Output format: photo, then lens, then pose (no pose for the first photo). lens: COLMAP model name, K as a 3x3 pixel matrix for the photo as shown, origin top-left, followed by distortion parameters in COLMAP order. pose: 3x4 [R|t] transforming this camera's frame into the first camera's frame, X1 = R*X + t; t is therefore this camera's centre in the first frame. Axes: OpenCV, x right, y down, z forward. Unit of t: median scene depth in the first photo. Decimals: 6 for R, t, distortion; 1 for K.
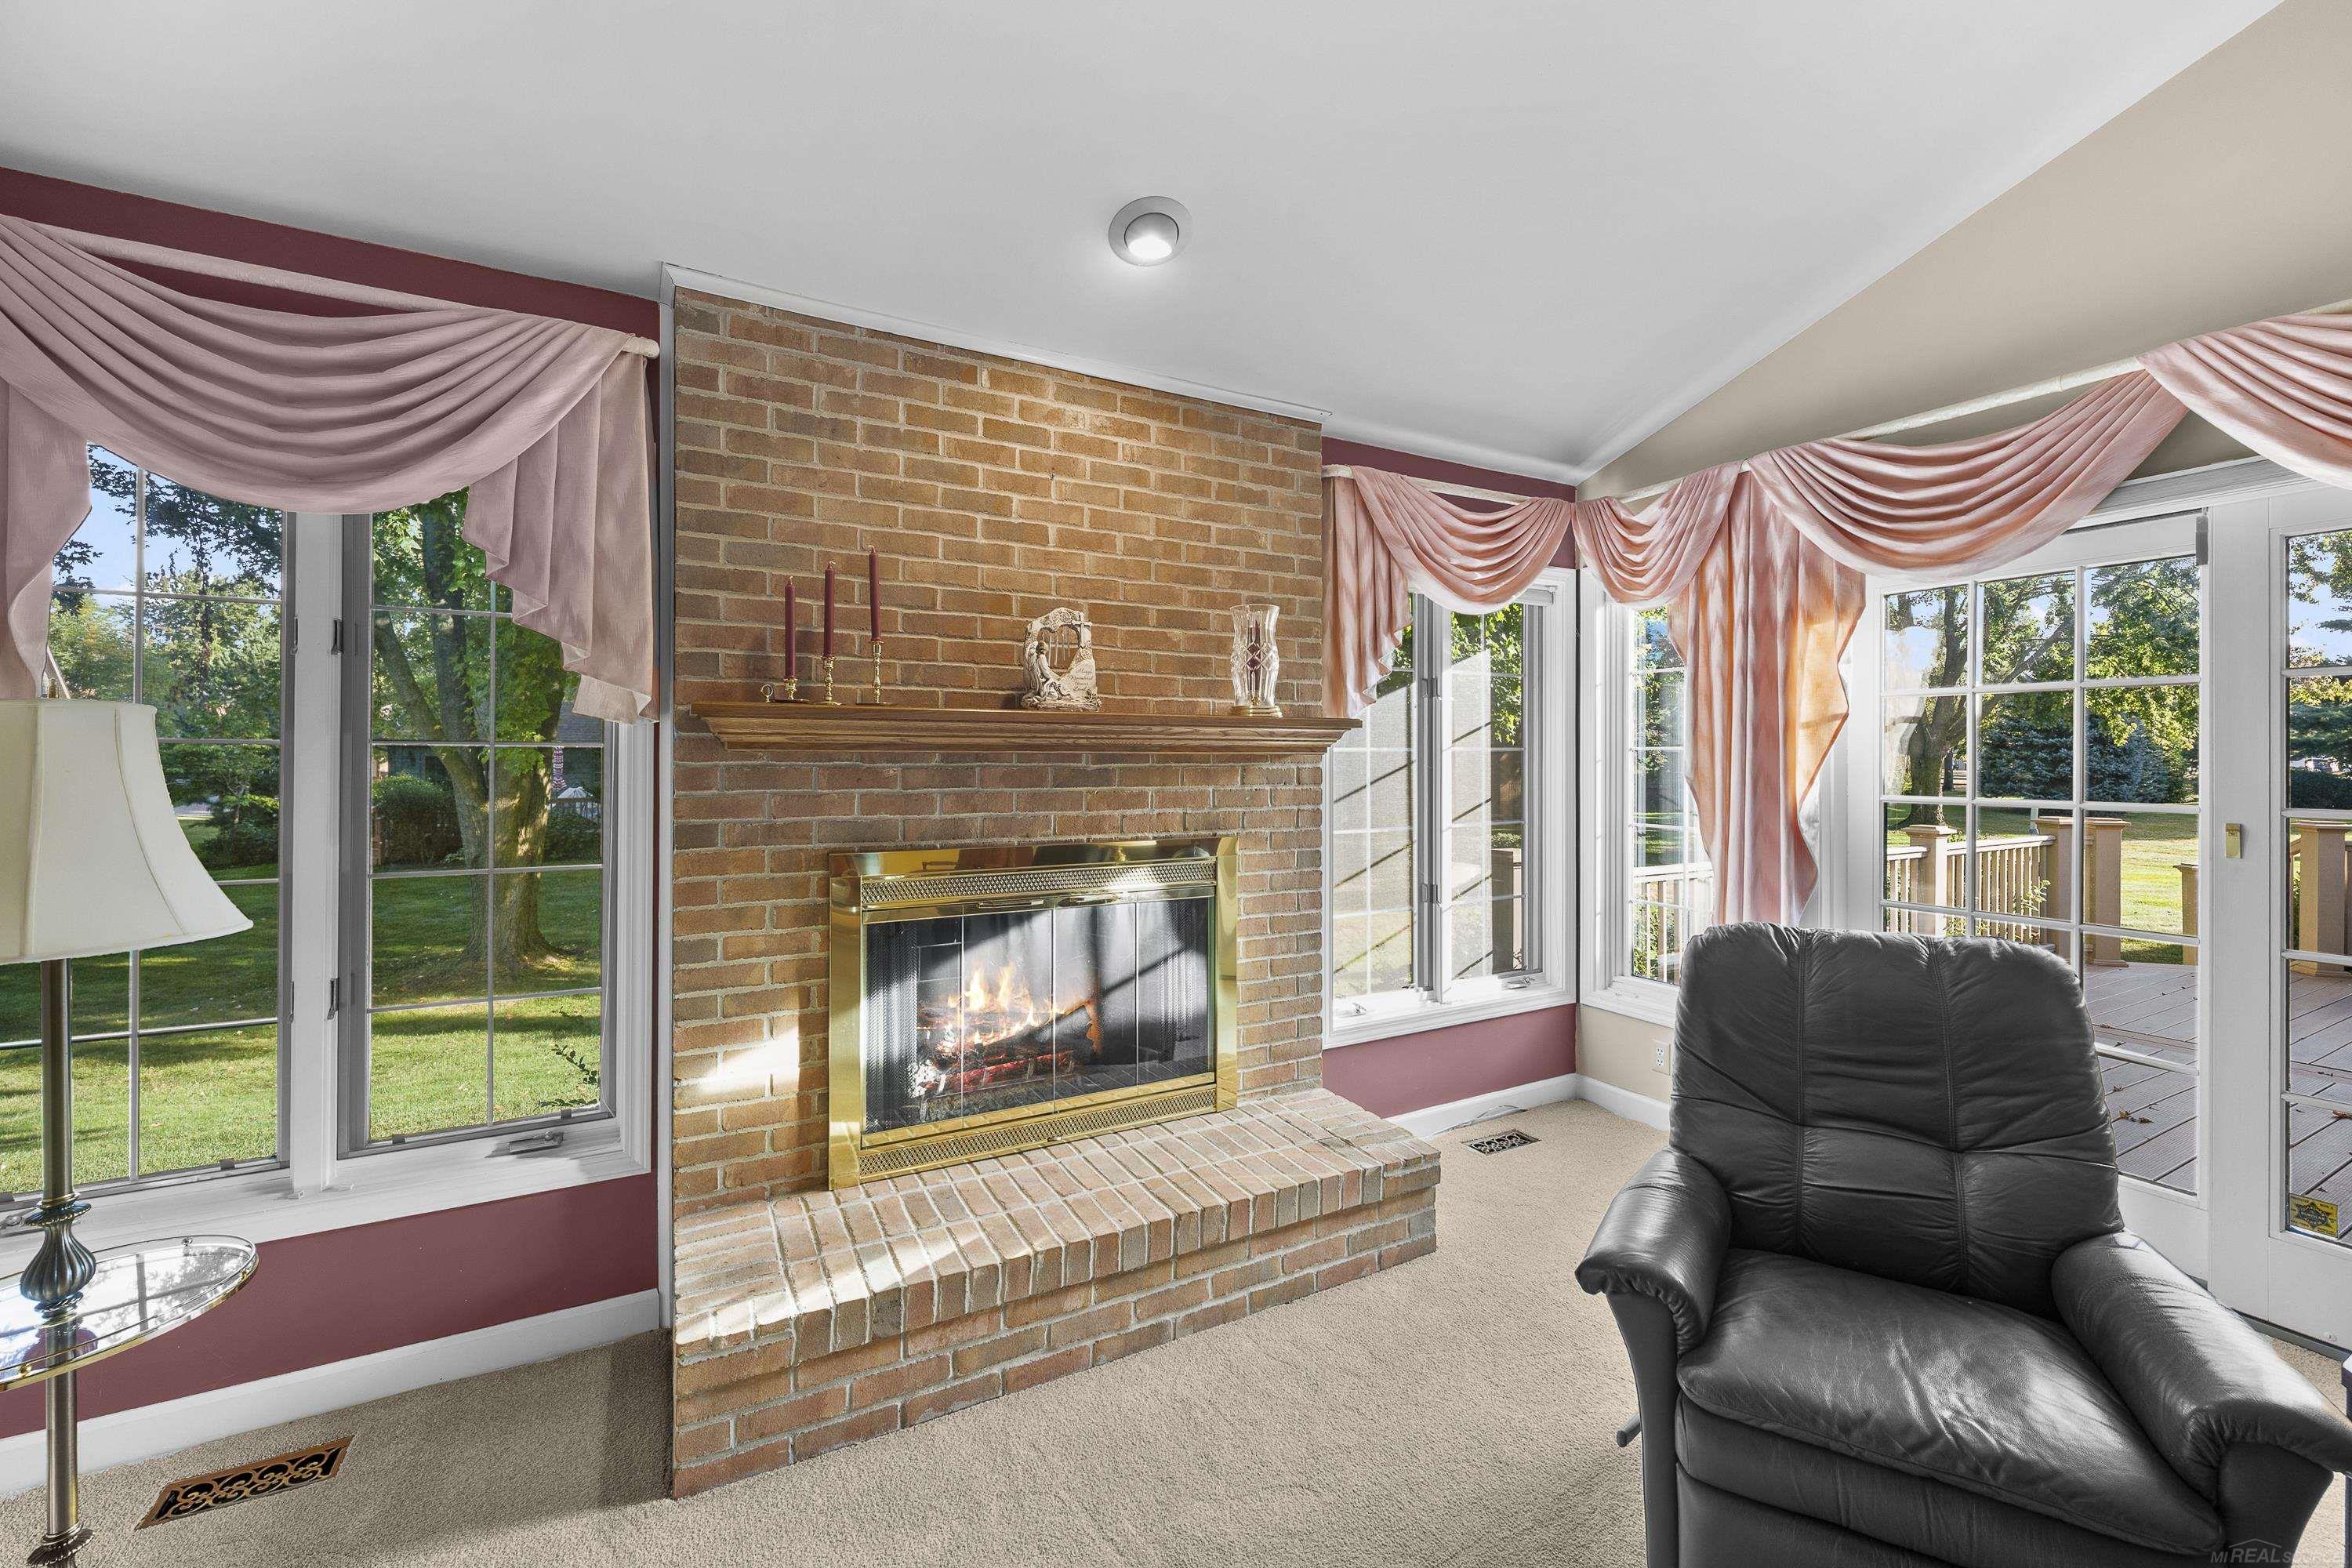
lens RADIAL K [[958.5, 0, 1176.7], [0, 958.5, 756.6], [0, 0, 1]] dist [0.000437, 0.000006]
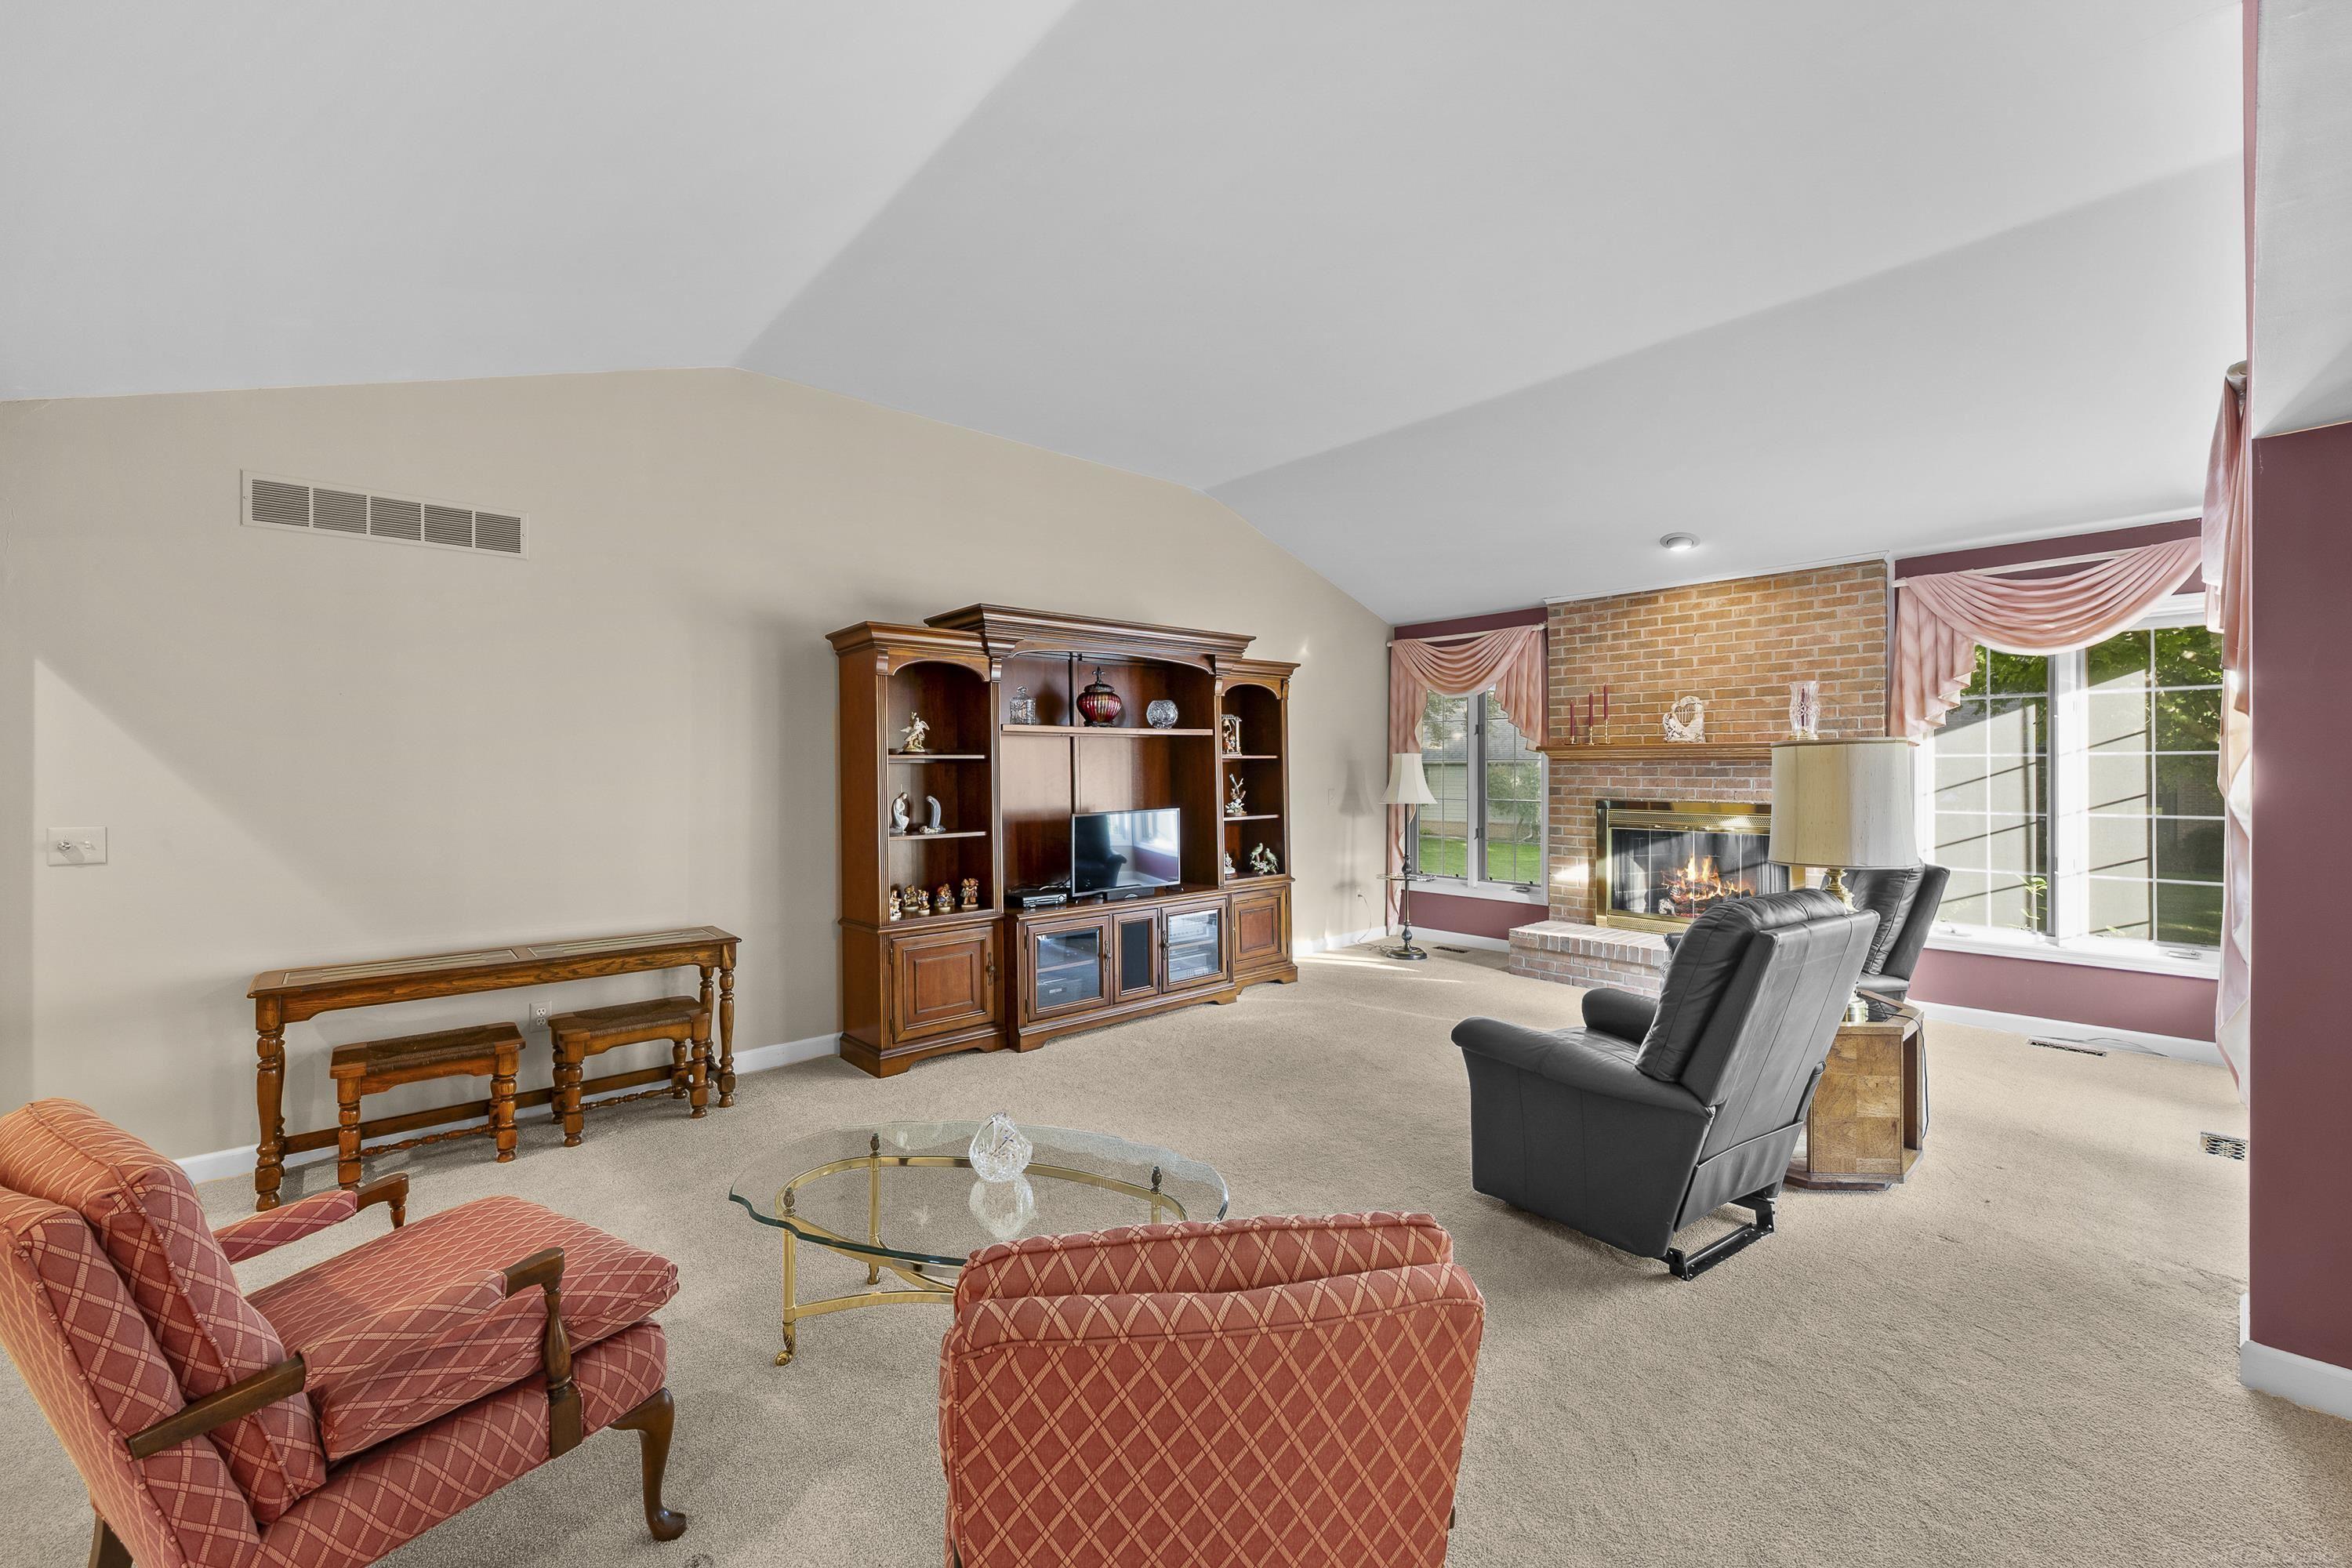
lens RADIAL K [[958.5, 0, 1176.7], [0, 958.5, 756.6], [0, 0, 1]] dist [0.000437, 0.000006]
pose [[0.229984, -0.012903, -0.973109, 1.795836], [0.007030, 0.999908, -0.011597, 0.003550], [0.973169, -0.004173, 0.230054, -0.683019]]
